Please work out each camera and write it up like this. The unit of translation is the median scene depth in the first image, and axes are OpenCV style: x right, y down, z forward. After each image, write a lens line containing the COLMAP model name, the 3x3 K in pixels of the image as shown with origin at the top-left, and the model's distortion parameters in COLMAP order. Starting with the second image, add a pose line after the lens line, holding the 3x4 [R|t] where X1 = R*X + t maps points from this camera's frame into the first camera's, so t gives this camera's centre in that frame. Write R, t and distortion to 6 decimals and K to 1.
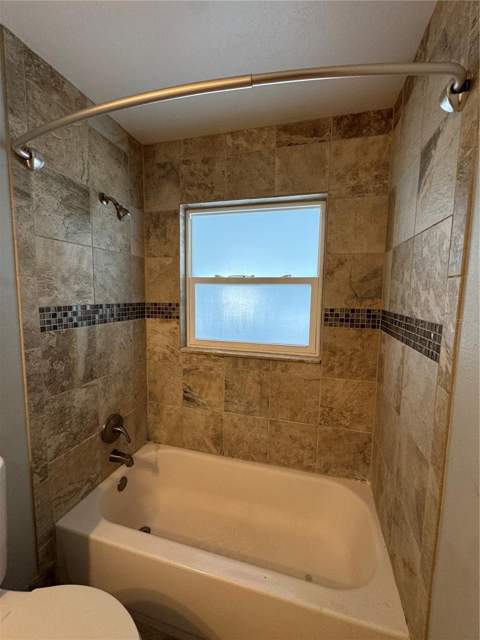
lens RADIAL K [[262.6, 0, 241.3], [0, 262.6, 320.7], [0, 0, 1]] dist [0.003237, 0.000067]
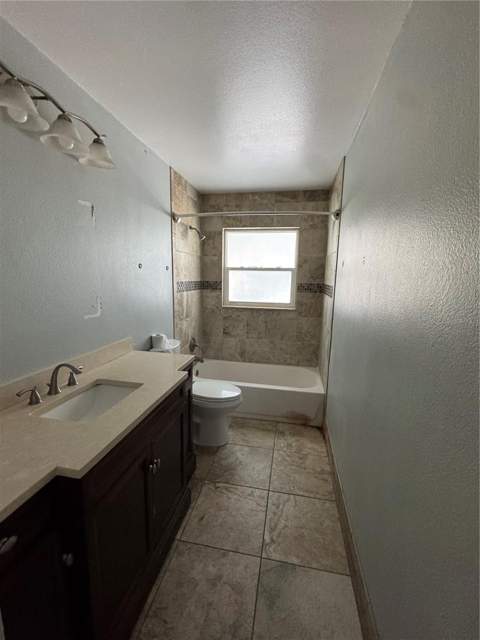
lens RADIAL K [[262.6, 0, 241.0], [0, 262.6, 318.0], [0, 0, 1]] dist [0.003237, 0.000067]
pose [[0.996370, -0.010290, 0.084508, -0.273013], [0.005412, 0.998317, 0.057741, 0.092143], [-0.084960, -0.057074, 0.994748, -0.922219]]
